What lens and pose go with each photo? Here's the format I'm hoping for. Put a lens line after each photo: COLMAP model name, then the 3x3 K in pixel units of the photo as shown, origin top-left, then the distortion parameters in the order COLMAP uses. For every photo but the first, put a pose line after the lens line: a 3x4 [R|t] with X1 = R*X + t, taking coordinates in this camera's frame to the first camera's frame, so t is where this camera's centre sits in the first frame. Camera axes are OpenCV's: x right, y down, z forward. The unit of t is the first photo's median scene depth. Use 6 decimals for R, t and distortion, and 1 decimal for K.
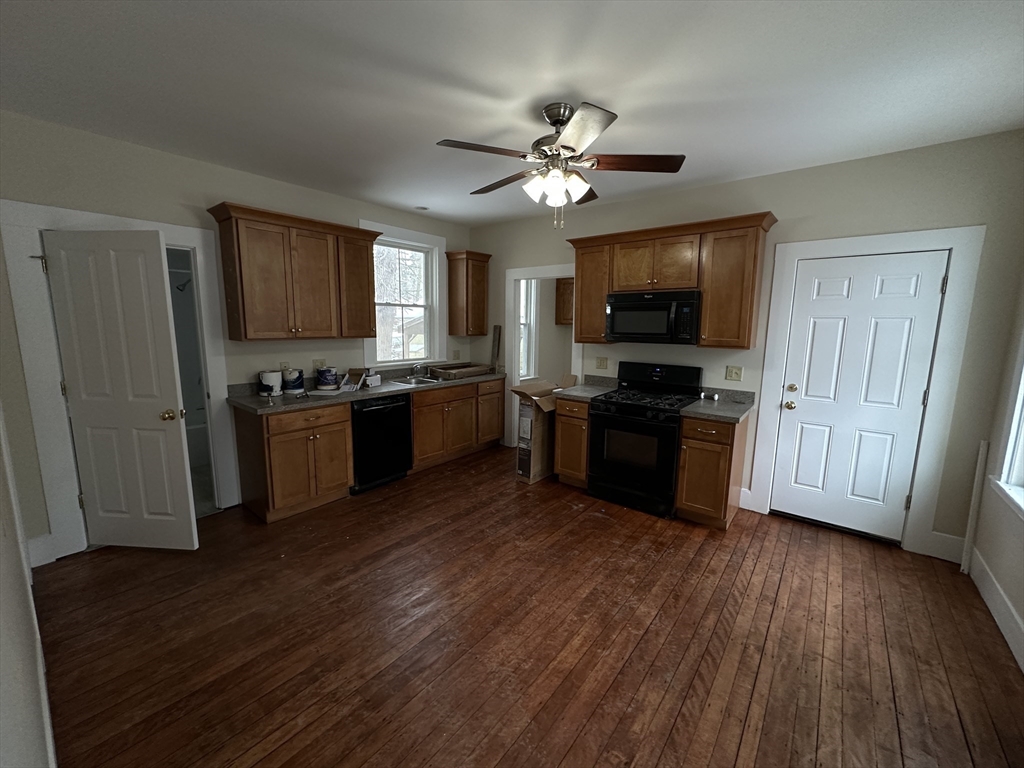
lens RADIAL K [[407.6, 0, 512.8], [0, 407.6, 381.5], [0, 0, 1]] dist [-0.000014, -0.000050]
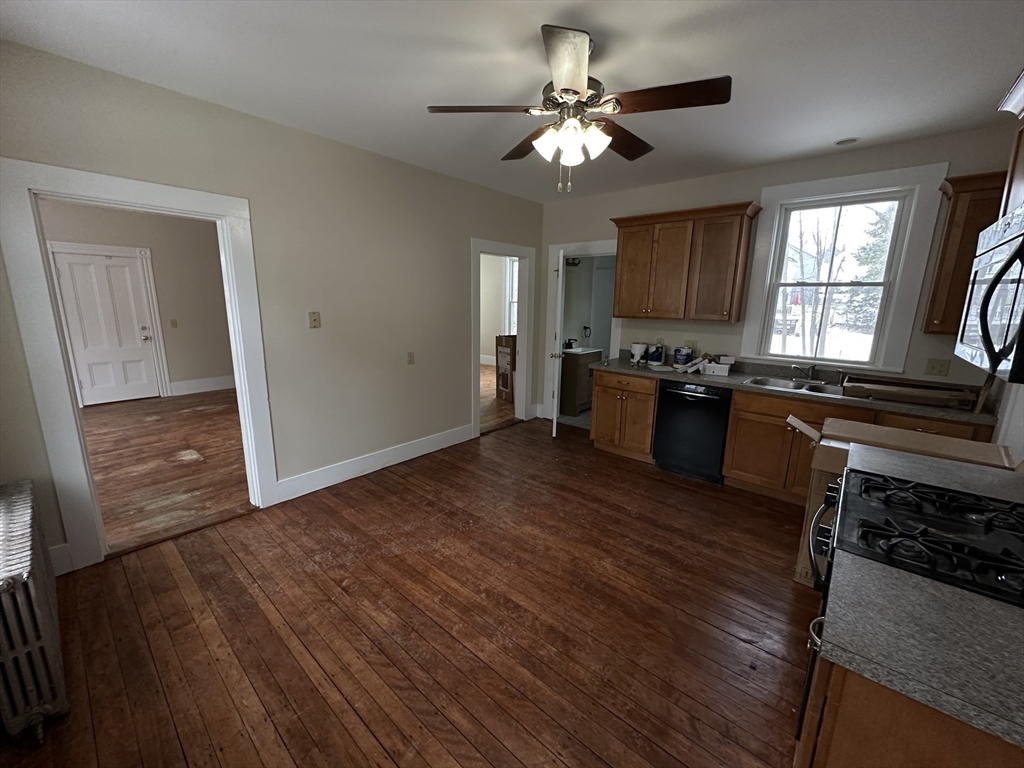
lens RADIAL K [[407.6, 0, 512.8], [0, 407.6, 381.5], [0, 0, 1]] dist [-0.000014, -0.000050]
pose [[-0.037166, 0.188429, -0.981383, 1.042156], [-0.162404, 0.967867, 0.191984, -0.134804], [0.986024, 0.166516, -0.005370, 0.970271]]
